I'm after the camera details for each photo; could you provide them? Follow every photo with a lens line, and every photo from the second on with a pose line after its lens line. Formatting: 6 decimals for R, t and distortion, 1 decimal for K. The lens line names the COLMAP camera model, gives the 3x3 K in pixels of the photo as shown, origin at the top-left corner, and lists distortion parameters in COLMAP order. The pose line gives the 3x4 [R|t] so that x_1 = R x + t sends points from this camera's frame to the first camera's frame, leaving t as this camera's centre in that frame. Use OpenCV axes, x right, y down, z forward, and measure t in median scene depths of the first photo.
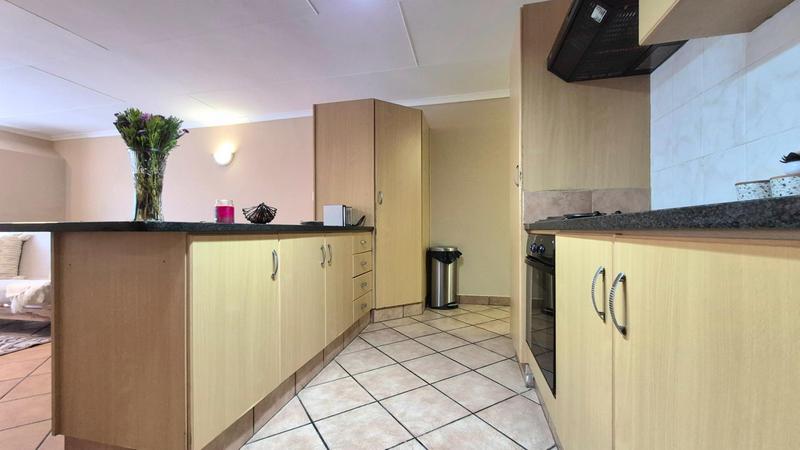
lens RADIAL K [[327.0, 0, 395.1], [0, 327.0, 232.3], [0, 0, 1]] dist [0.000563, 0.000011]
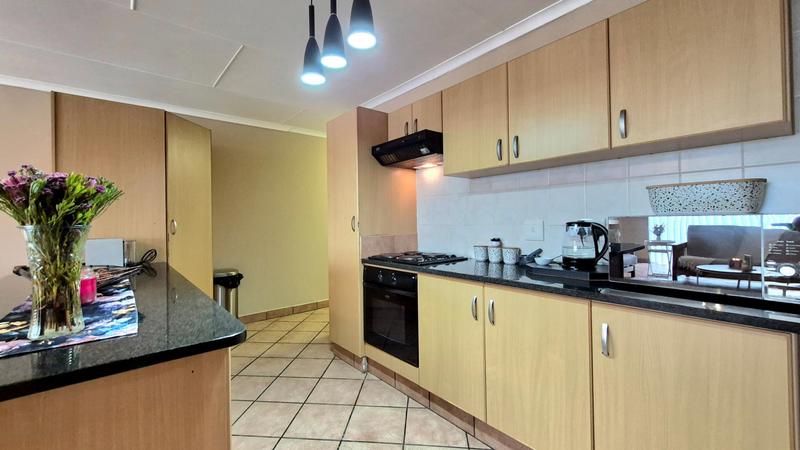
lens RADIAL K [[318.6, 0, 406.2], [0, 318.6, 220.5], [0, 0, 1]] dist [-0.010827, -0.000114]
pose [[0.583558, 0.001652, 0.812070, -0.424094], [0.017103, 0.999751, -0.014323, -0.116761], [-0.811891, 0.022247, 0.583385, 0.020515]]
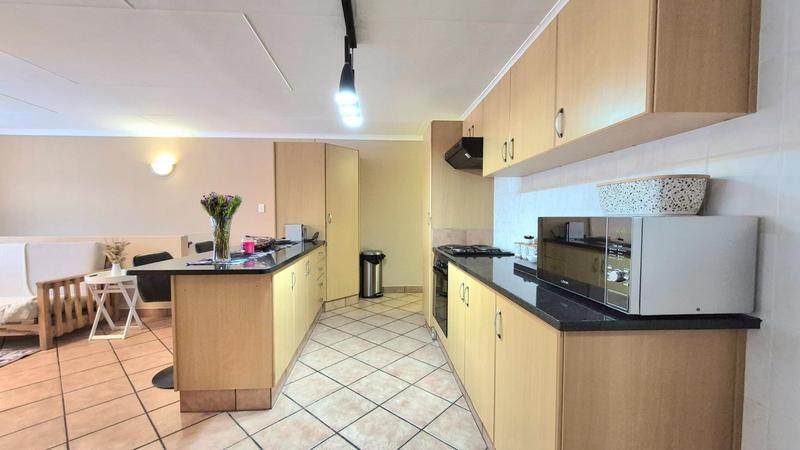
lens RADIAL K [[322.9, 0, 406.6], [0, 322.9, 231.7], [0, 0, 1]] dist [-0.000102, 0.000082]
pose [[0.948103, -0.003804, 0.317942, -0.193183], [-0.007898, 0.999338, 0.035507, -0.116854], [-0.317866, -0.036175, 0.947445, -0.400762]]
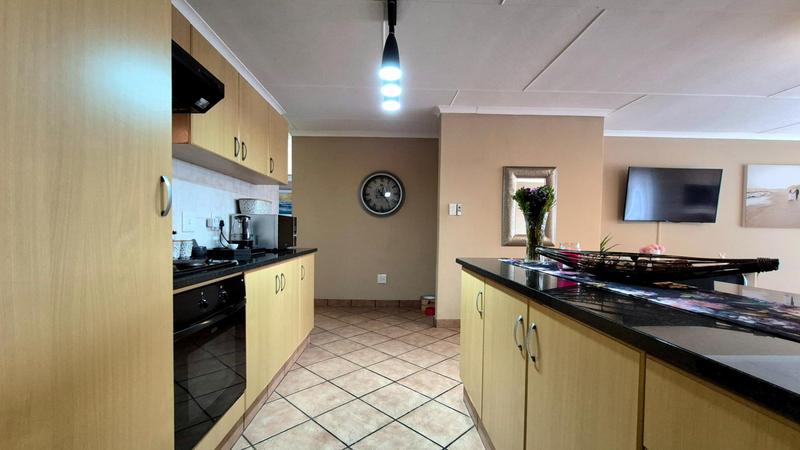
lens RADIAL K [[348.8, 0, 388.2], [0, 348.8, 240.3], [0, 0, 1]] dist [-0.001330, 0.000082]
pose [[-0.974263, 0.003111, -0.225391, 0.105906], [-0.005884, 0.999213, 0.039228, -0.089518], [0.225336, 0.039545, -0.973478, 1.168820]]
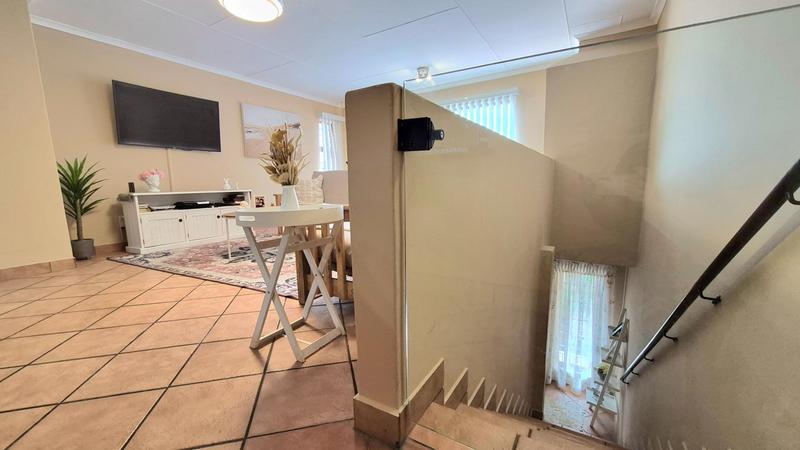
lens RADIAL K [[322.9, 0, 406.6], [0, 322.9, 231.7], [0, 0, 1]] dist [-0.000102, 0.000082]
pose [[-0.310954, 0.159209, -0.936995, -0.396271], [0.016852, 0.986638, 0.162051, 0.040417], [0.950275, 0.034600, -0.309482, 1.392747]]
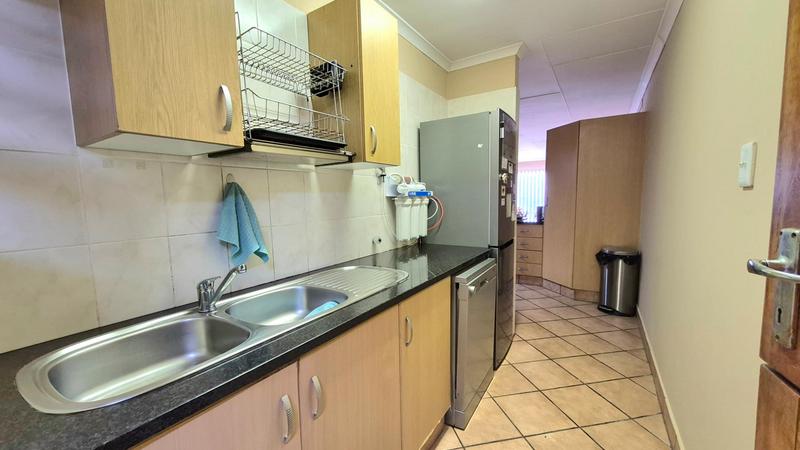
lens RADIAL K [[322.9, 0, 406.6], [0, 322.9, 231.7], [0, 0, 1]] dist [-0.000102, 0.000082]
pose [[-0.322669, 0.119119, -0.938987, 1.747394], [0.010599, 0.992442, 0.122258, -0.187978], [0.946453, 0.029496, -0.321492, 1.018897]]
